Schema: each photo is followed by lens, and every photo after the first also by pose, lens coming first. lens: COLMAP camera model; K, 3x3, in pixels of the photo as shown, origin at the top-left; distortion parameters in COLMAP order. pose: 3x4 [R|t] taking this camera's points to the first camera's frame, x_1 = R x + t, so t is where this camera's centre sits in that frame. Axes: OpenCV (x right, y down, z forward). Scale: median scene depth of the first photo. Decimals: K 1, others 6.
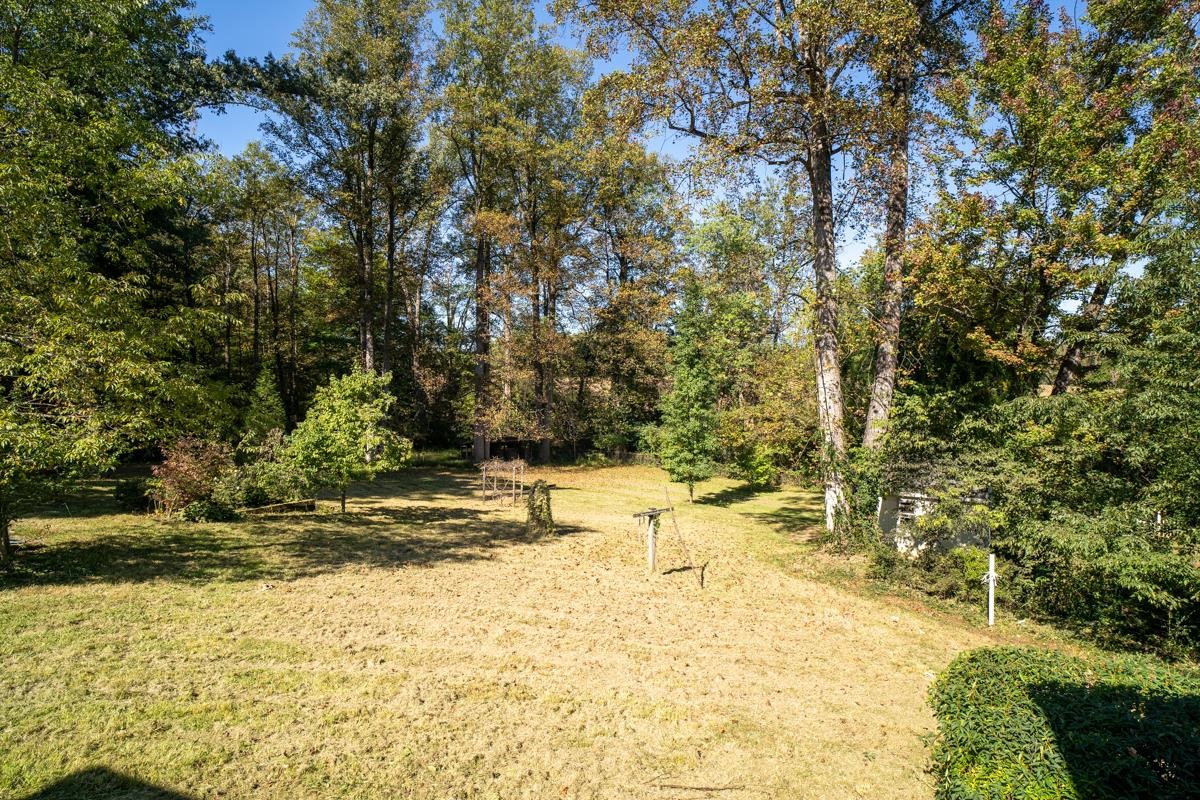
lens RADIAL K [[629.8, 0, 600.8], [0, 629.8, 397.6], [0, 0, 1]] dist [-0.022355, 0.002030]
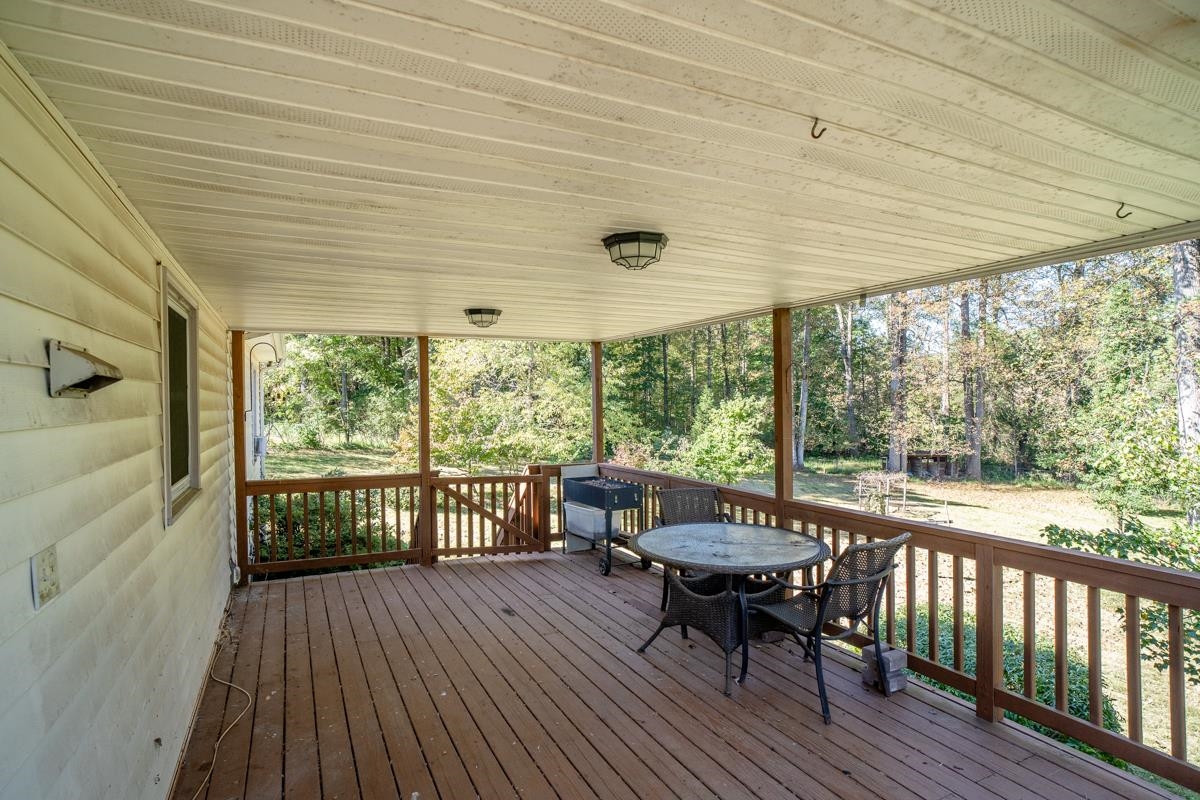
lens RADIAL K [[629.8, 0, 597.5], [0, 629.8, 401.1], [0, 0, 1]] dist [-0.022355, 0.002030]
pose [[0.743595, -0.000036, -0.668631, 0.290944], [-0.000593, 1.000000, -0.000714, -0.033481], [0.668631, 0.000927, 0.743594, -0.207180]]
